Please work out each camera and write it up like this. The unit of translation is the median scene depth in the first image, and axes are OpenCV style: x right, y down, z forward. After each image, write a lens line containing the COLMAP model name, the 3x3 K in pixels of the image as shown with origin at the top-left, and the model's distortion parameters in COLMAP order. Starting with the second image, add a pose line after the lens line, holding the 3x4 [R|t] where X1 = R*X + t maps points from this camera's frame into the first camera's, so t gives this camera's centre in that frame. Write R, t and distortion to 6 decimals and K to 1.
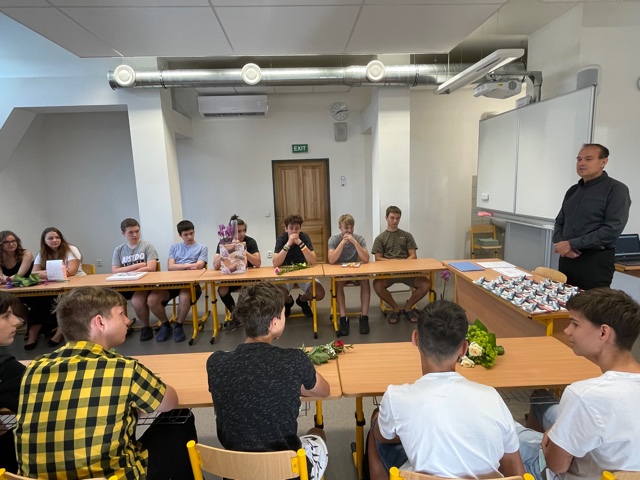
lens RADIAL K [[368.5, 0, 322.1], [0, 368.5, 241.5], [0, 0, 1]] dist [-0.009086, 0.001439]
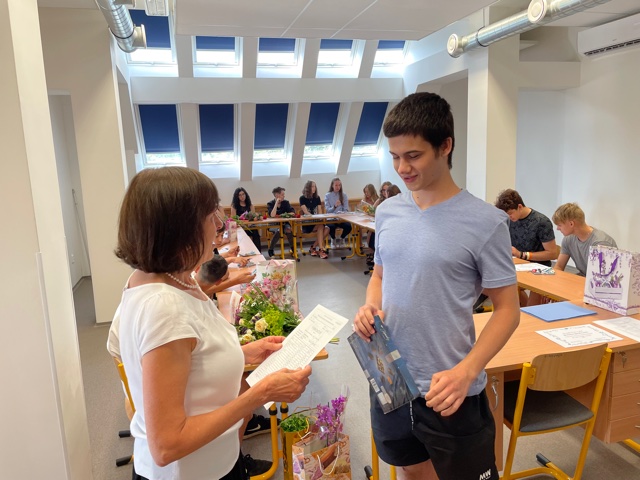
lens RADIAL K [[481.3, 0, 315.1], [0, 481.3, 231.8], [0, 0, 1]] dist [0.084131, -0.109471]
pose [[0.213219, 0.177020, -0.960834, 0.751479], [-0.129707, 0.979872, 0.151744, -0.080568], [0.968356, 0.092272, 0.231888, 0.319592]]
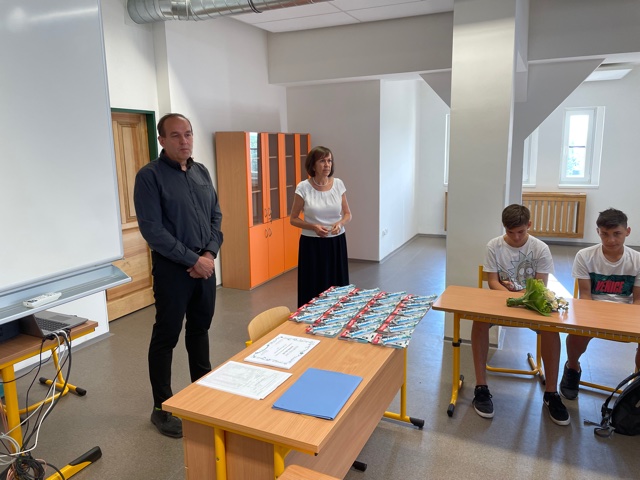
lens RADIAL K [[481.3, 0, 320.7], [0, 481.3, 238.7], [0, 0, 1]] dist [0.084131, -0.109471]
pose [[-0.873719, -0.043316, 0.484498, 0.119984], [0.126105, 0.941804, 0.311613, -0.171905], [-0.469801, 0.333360, -0.817410, 1.007325]]
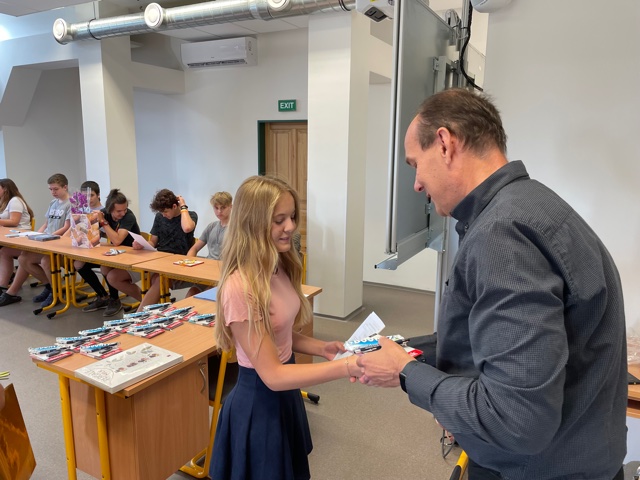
lens RADIAL K [[481.3, 0, 314.6], [0, 481.3, 229.0], [0, 0, 1]] dist [0.084131, -0.109471]
pose [[0.844380, 0.132830, -0.519016, 0.709017], [-0.128171, 0.990729, 0.045034, -0.069332], [0.520186, 0.028498, 0.853577, 0.244610]]
